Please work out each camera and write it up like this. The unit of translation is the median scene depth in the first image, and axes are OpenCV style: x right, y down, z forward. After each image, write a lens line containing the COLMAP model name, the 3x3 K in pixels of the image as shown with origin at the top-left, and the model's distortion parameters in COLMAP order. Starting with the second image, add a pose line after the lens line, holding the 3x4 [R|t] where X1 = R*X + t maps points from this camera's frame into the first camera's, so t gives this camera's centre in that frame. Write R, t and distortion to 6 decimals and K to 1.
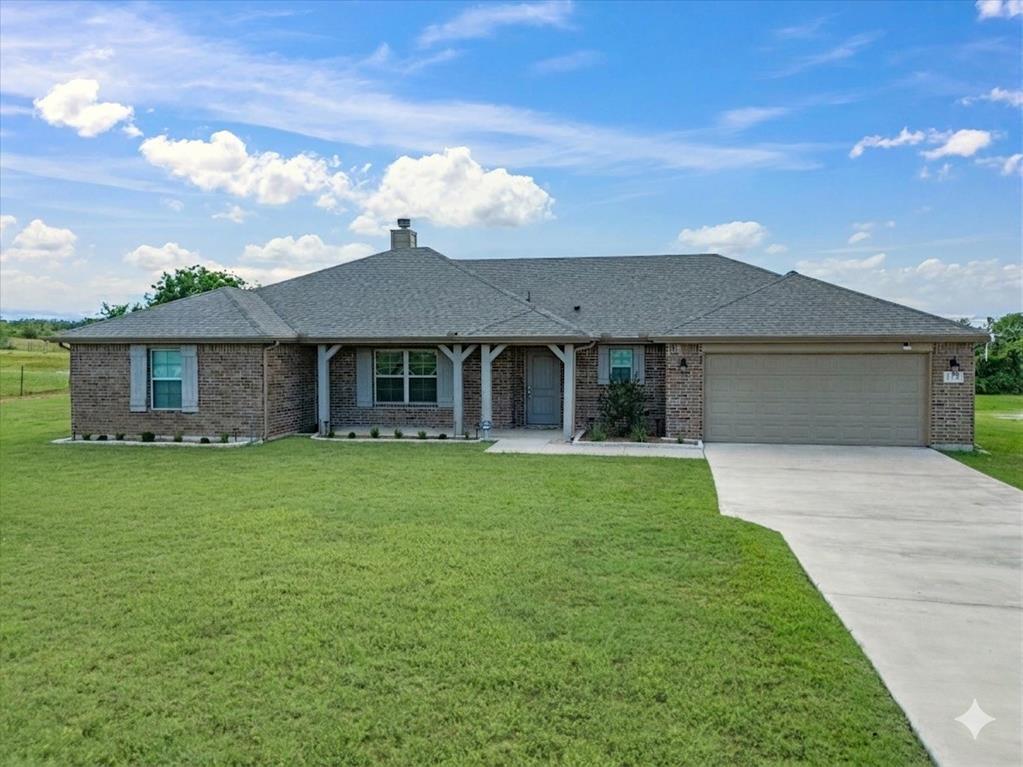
lens RADIAL K [[686.6, 0, 512.3], [0, 686.6, 374.5], [0, 0, 1]] dist [0.003170, 0.002744]
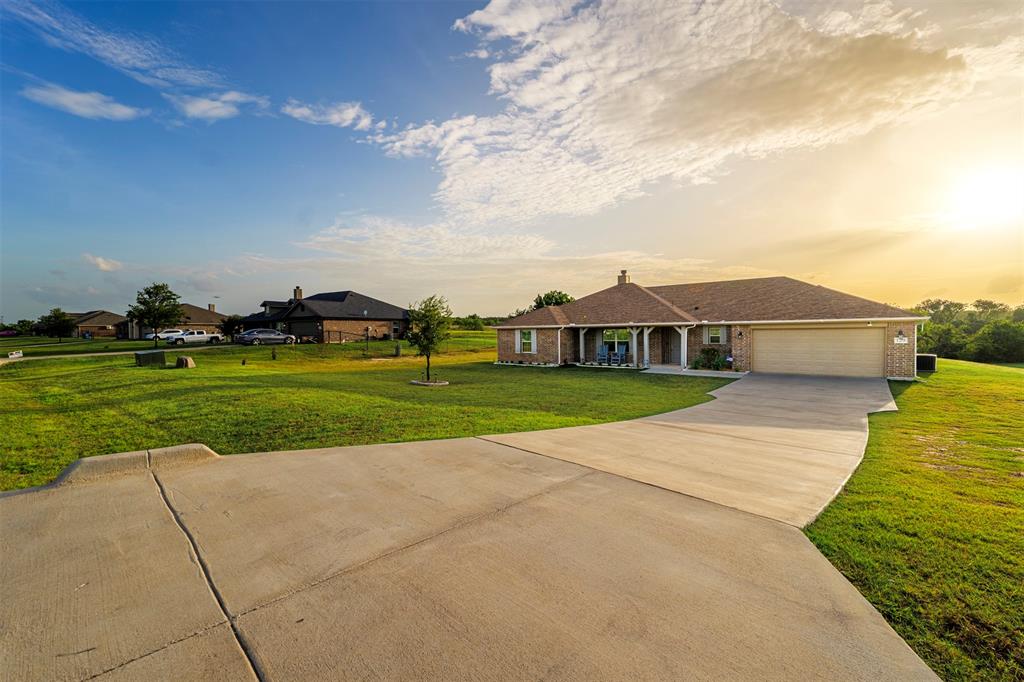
lens RADIAL K [[435.9, 0, 511.6], [0, 435.9, 340.3], [0, 0, 1]] dist [0.000398, 0.000018]
pose [[0.844116, -0.000437, -0.536161, 0.355413], [-0.004590, 0.999957, -0.008042, 0.015428], [0.536141, 0.009250, 0.844078, -0.466579]]
